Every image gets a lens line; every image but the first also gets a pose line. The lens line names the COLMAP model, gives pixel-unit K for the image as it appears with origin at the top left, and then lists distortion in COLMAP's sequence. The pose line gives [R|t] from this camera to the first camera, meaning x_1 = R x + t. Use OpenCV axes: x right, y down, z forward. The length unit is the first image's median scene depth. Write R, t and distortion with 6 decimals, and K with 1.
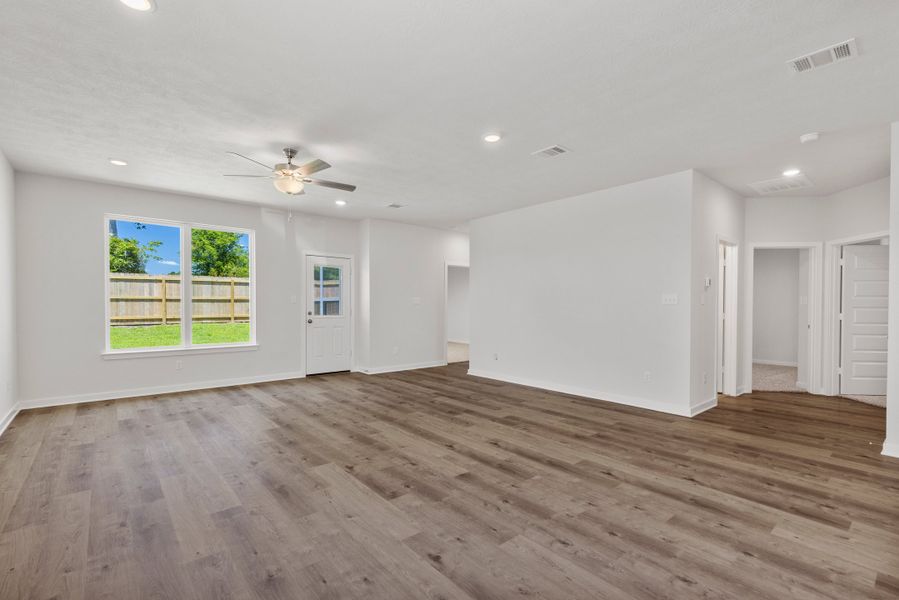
lens RADIAL K [[407.1, 0, 444.7], [0, 407.1, 307.0], [0, 0, 1]] dist [0.001345, 0.001320]
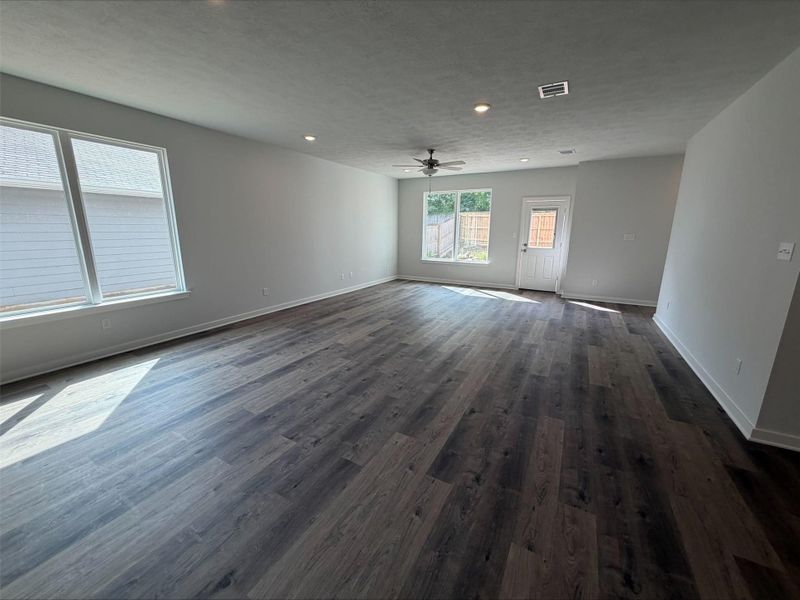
lens RADIAL K [[320.0, 0, 401.3], [0, 320.0, 297.9], [0, 0, 1]] dist [-0.000456, -0.000549]
pose [[0.359056, 0.198869, -0.911883, 1.088336], [-0.010688, 0.977847, 0.209047, -0.061510], [0.933255, -0.065314, 0.353227, 0.438021]]
